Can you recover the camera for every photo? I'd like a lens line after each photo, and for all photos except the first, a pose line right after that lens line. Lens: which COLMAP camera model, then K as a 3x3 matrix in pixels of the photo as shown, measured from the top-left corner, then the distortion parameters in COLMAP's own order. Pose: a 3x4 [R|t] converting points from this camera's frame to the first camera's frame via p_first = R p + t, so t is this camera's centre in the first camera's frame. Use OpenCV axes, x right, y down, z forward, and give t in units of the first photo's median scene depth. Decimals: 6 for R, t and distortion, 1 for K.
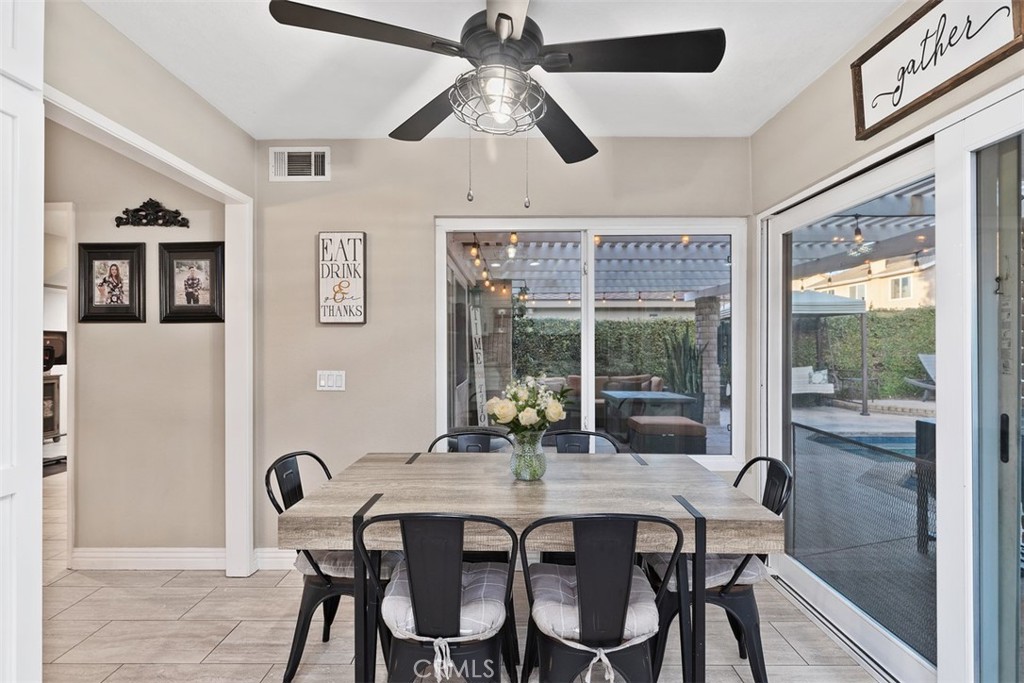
lens RADIAL K [[480.5, 0, 507.5], [0, 480.5, 331.3], [0, 0, 1]] dist [0.000539, 0.000190]
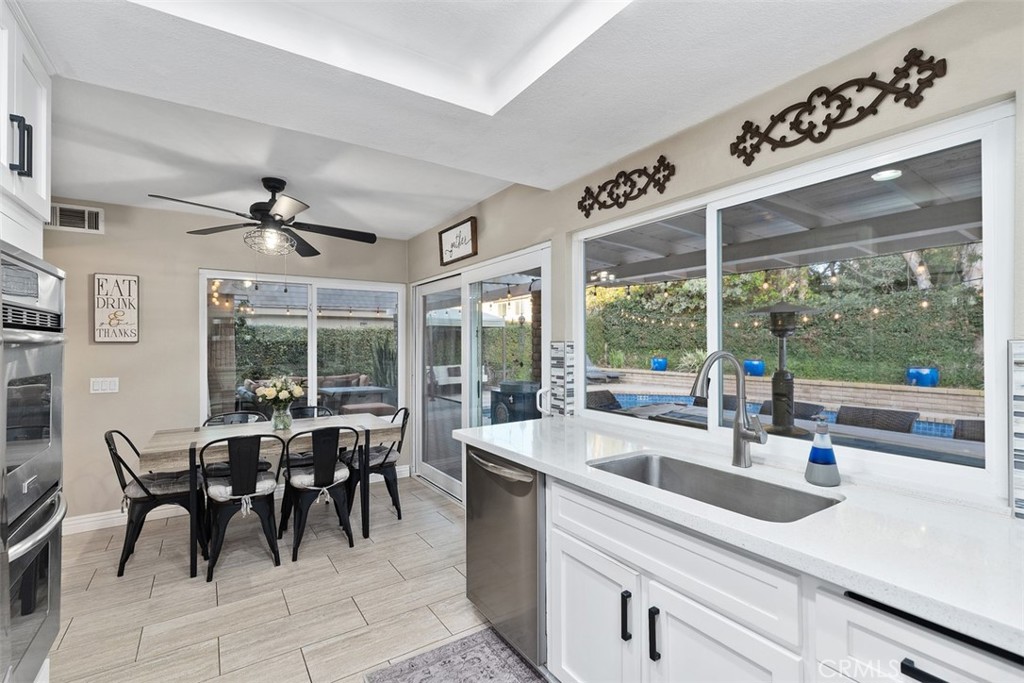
lens RADIAL K [[468.0, 0, 510.0], [0, 468.0, 341.2], [0, 0, 1]] dist [0.009342, -0.000323]
pose [[0.831693, -0.000911, 0.555235, -0.163017], [-0.009554, 0.999827, 0.015952, -0.051447], [-0.555154, -0.018571, 0.831541, -0.709757]]
